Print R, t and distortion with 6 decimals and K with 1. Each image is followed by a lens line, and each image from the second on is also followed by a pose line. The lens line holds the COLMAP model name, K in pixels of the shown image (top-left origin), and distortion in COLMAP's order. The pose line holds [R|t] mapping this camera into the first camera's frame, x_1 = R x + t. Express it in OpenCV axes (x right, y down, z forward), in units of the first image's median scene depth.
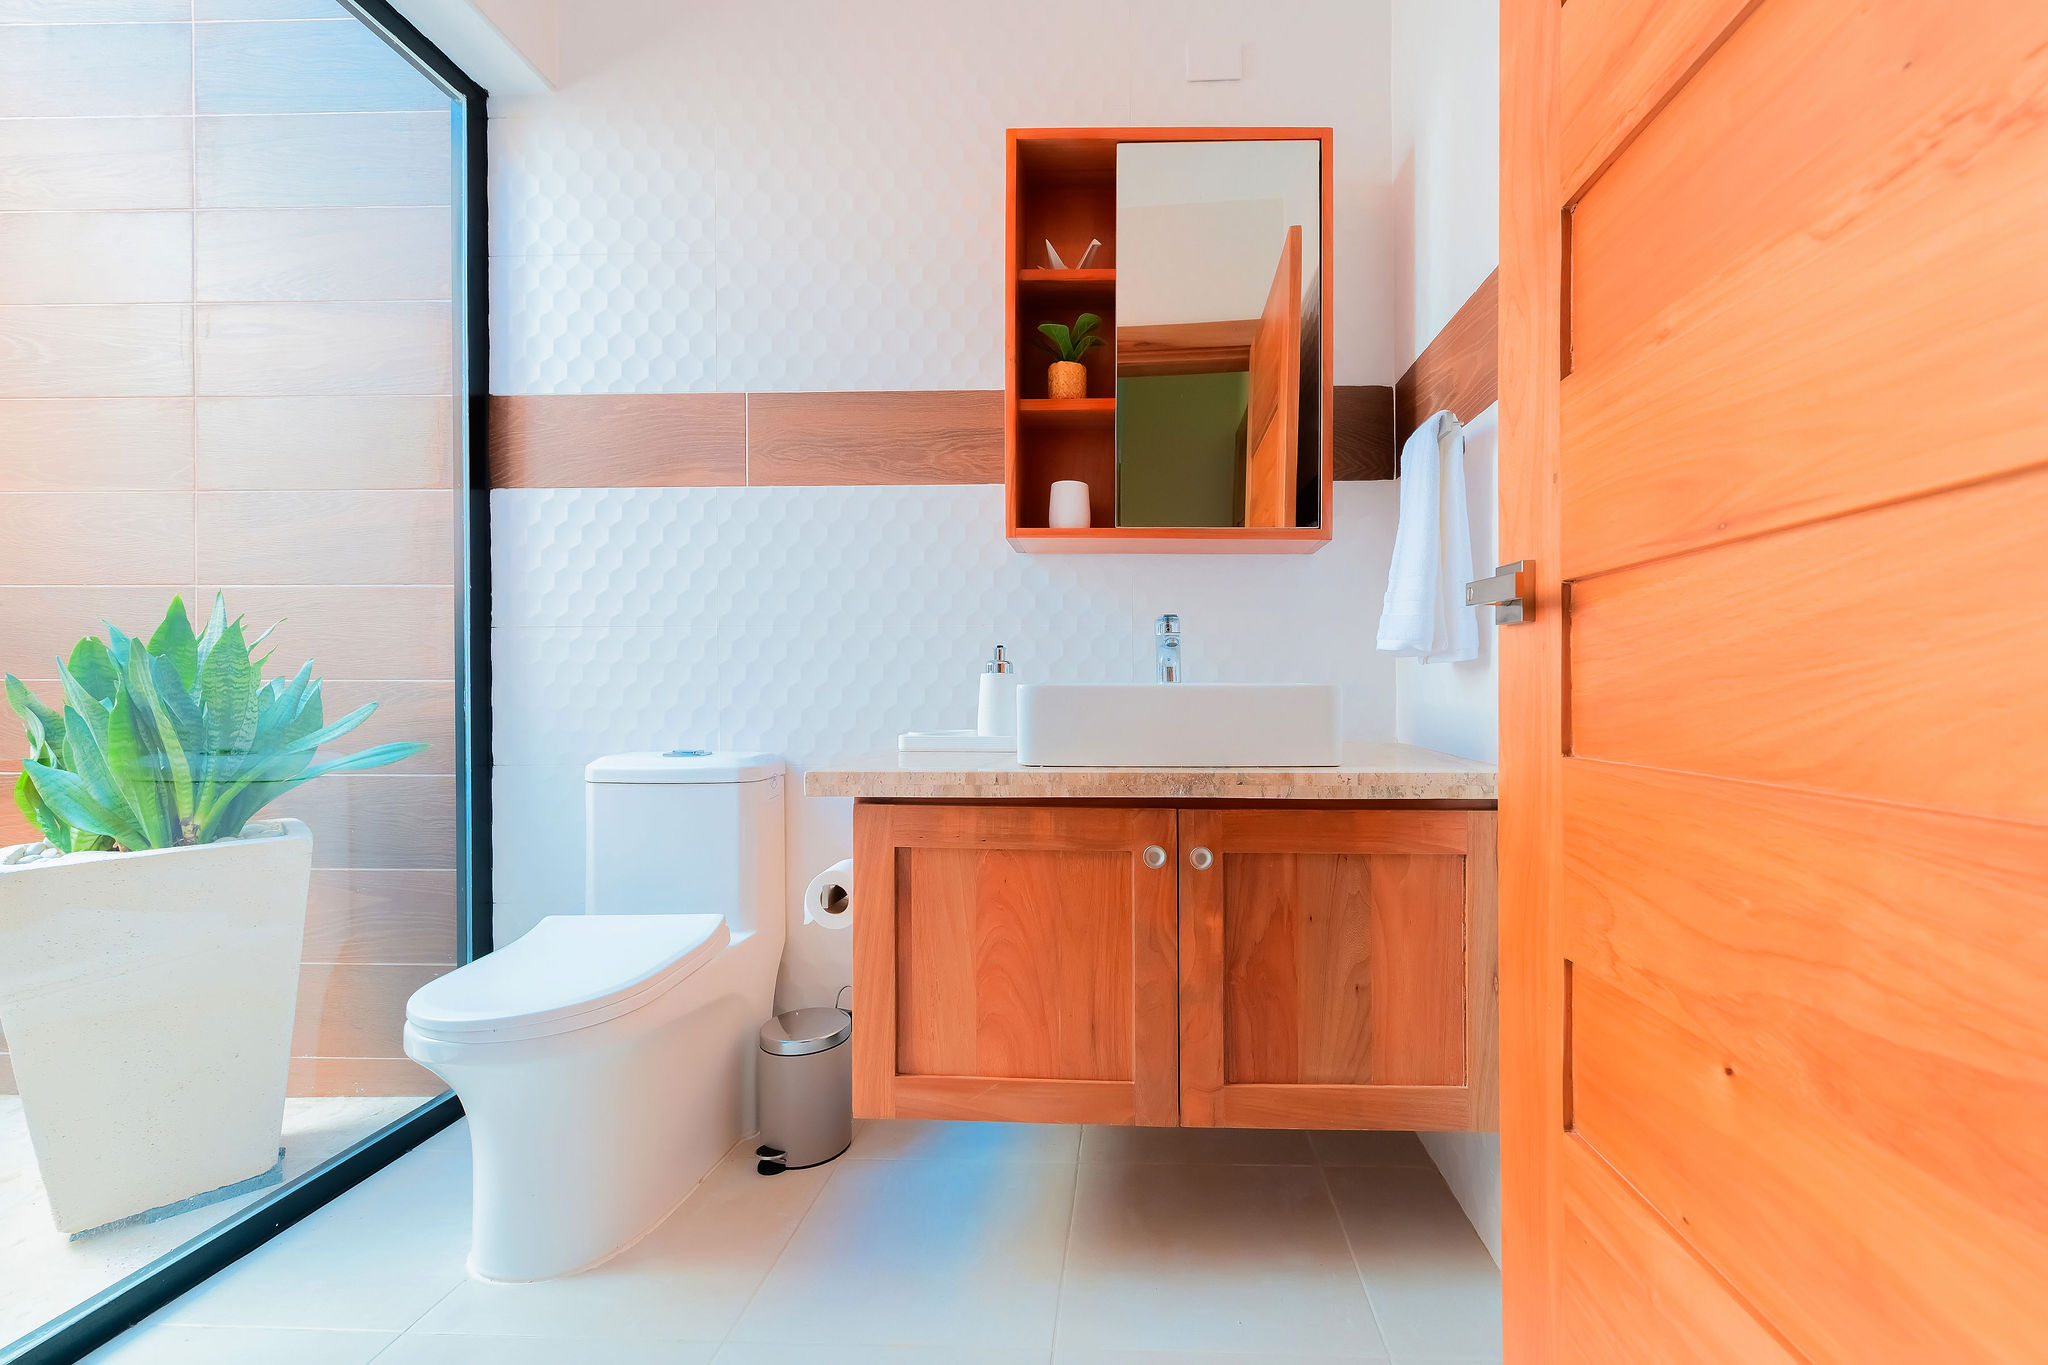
lens RADIAL K [[869.4, 0, 1038.1], [0, 869.4, 691.4], [0, 0, 1]] dist [0.001365, -0.001192]
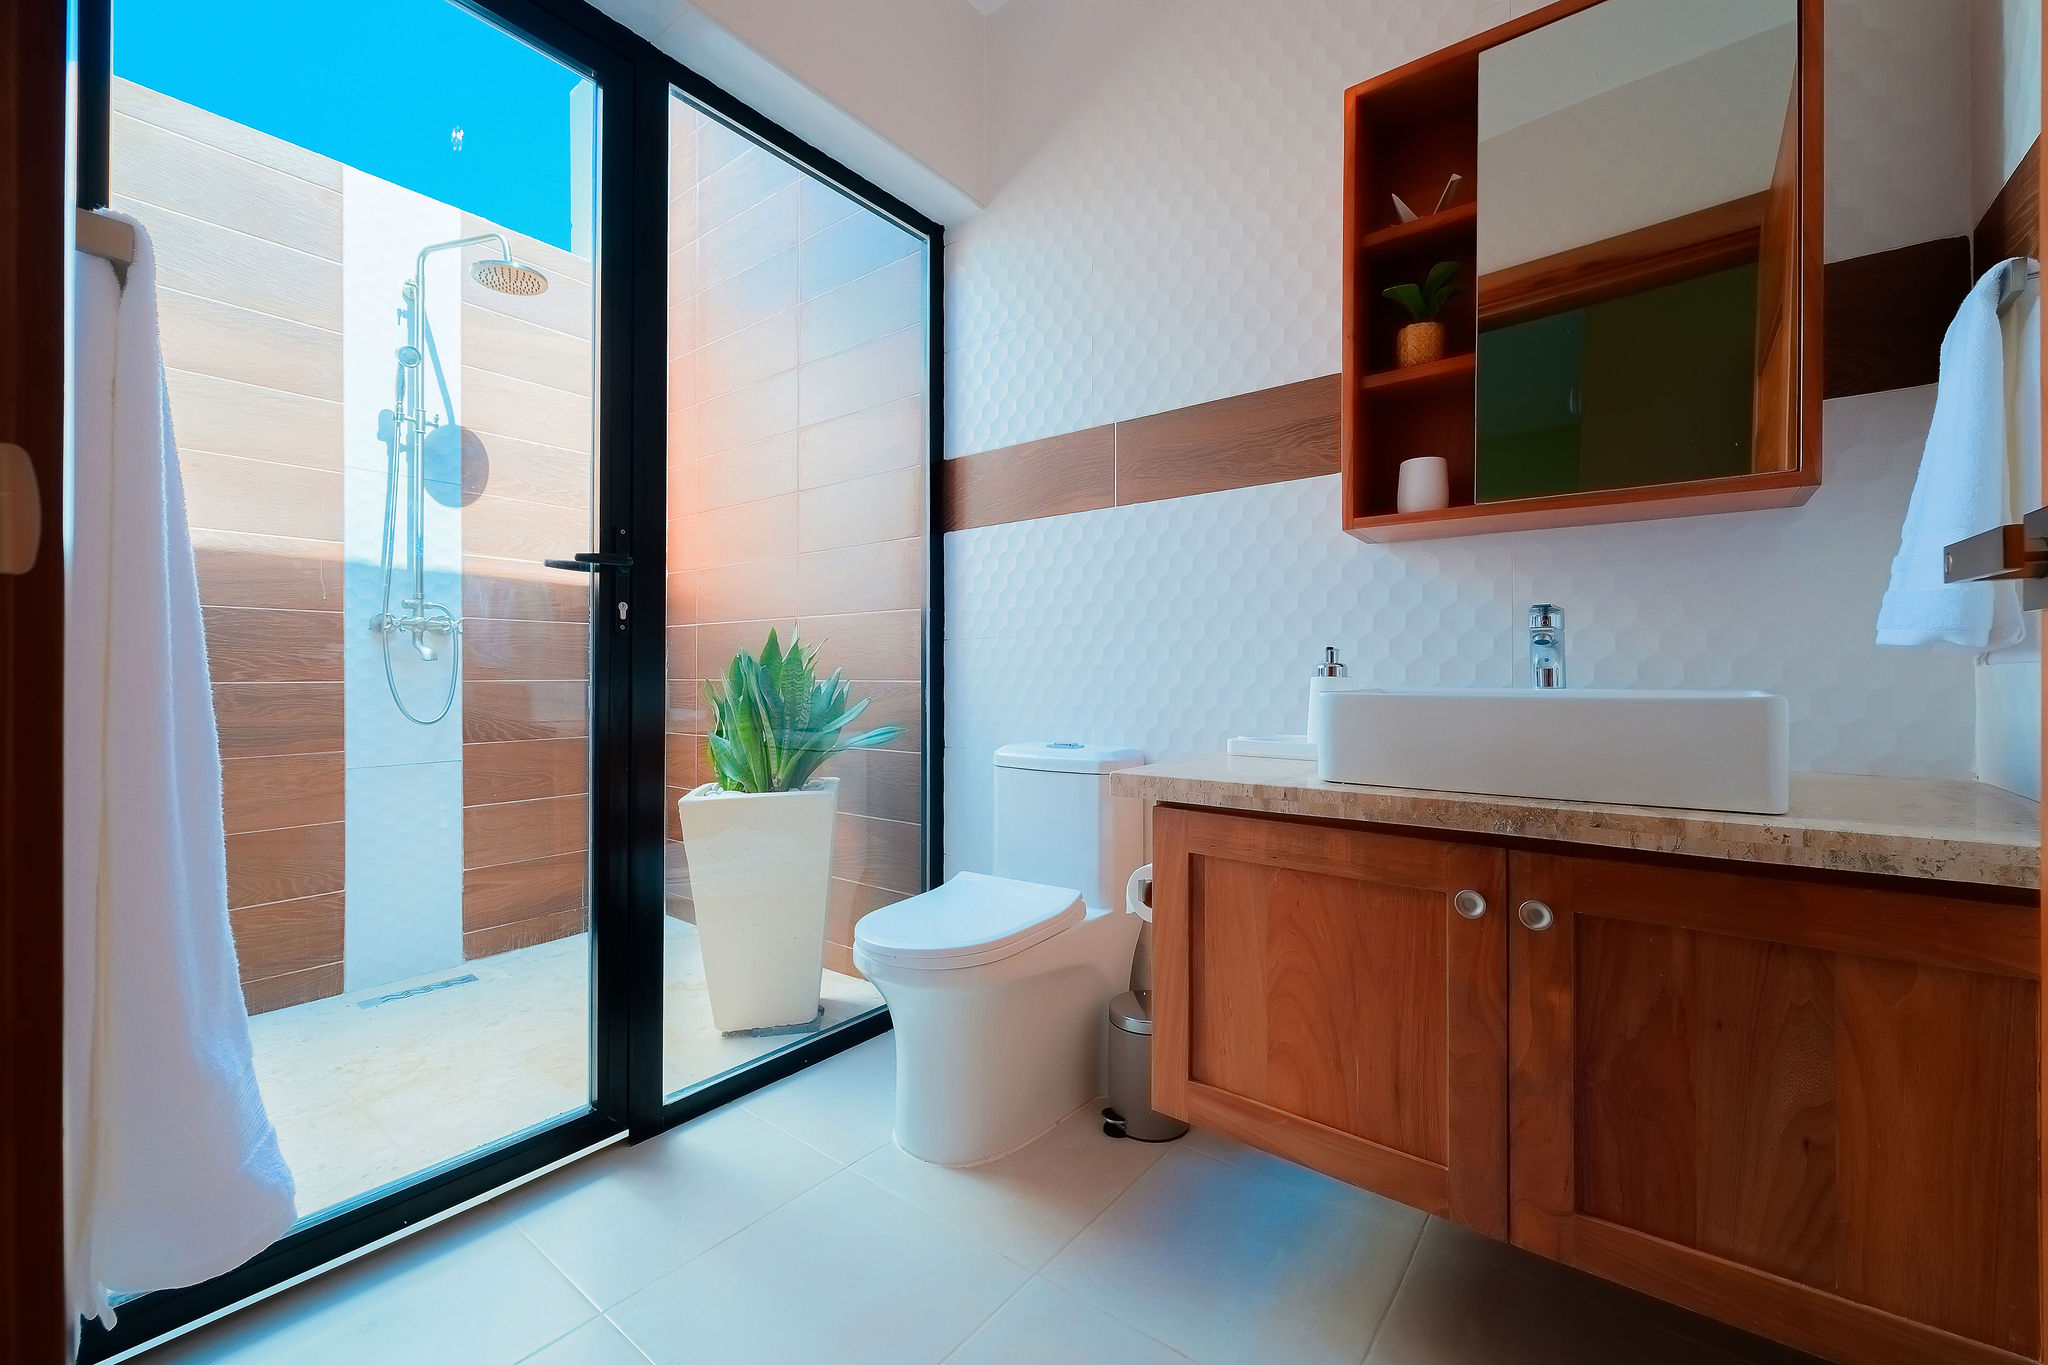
lens RADIAL K [[810.2, 0, 1002.9], [0, 810.2, 674.8], [0, 0, 1]] dist [-0.000101, -0.000569]
pose [[0.814506, -0.005305, -0.580131, 0.167862], [0.003016, 0.999983, -0.004910, -0.019414], [0.580147, 0.002250, 0.814508, 0.086421]]
